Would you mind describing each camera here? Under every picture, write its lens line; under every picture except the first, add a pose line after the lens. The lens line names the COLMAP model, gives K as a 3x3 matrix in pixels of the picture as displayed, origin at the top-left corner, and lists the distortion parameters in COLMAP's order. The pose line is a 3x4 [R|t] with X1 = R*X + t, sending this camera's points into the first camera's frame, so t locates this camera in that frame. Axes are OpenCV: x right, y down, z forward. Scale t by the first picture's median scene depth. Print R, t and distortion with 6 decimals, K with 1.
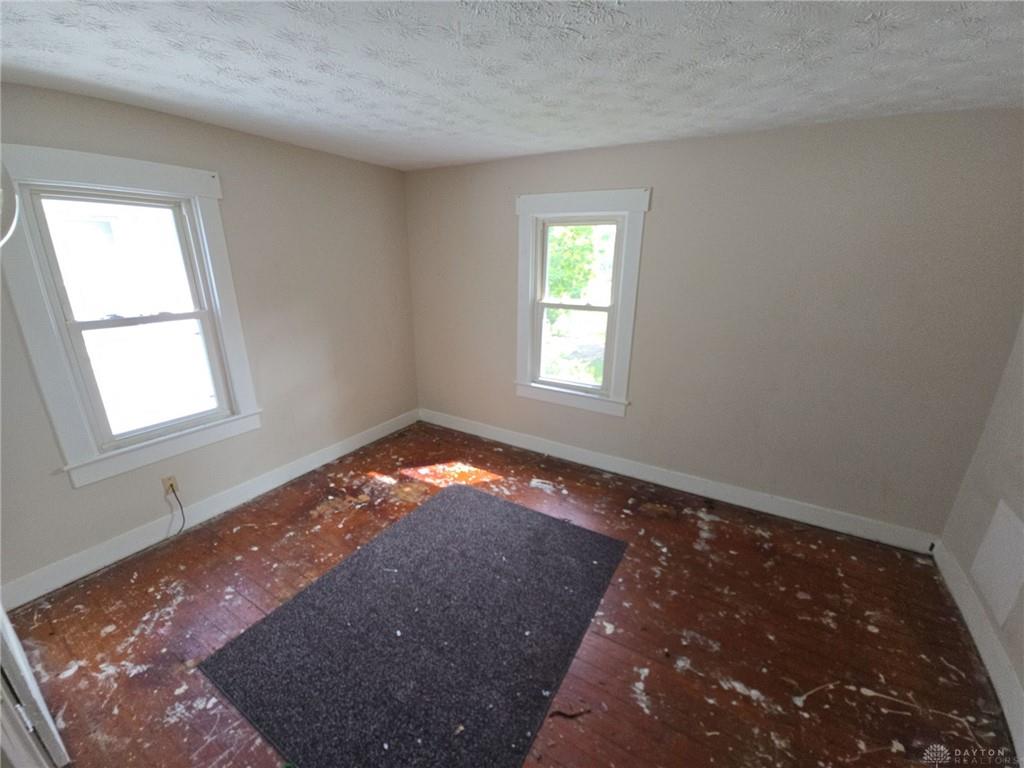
lens RADIAL K [[417.0, 0, 508.8], [0, 417.0, 392.1], [0, 0, 1]] dist [0.014811, -0.011461]
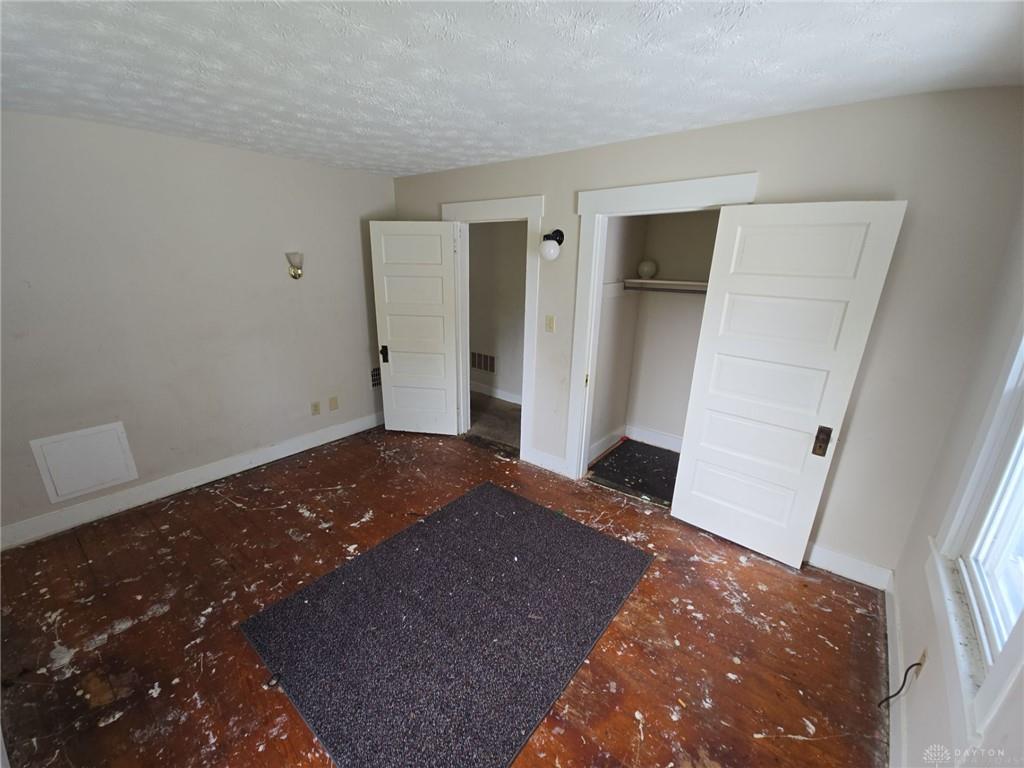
lens RADIAL K [[417.0, 0, 508.8], [0, 417.0, 392.1], [0, 0, 1]] dist [0.014811, -0.011461]
pose [[-0.989867, -0.072616, 0.122028, -0.293196], [0.012654, 0.810825, 0.585151, -0.463932], [-0.141434, 0.580766, -0.801690, 1.404562]]
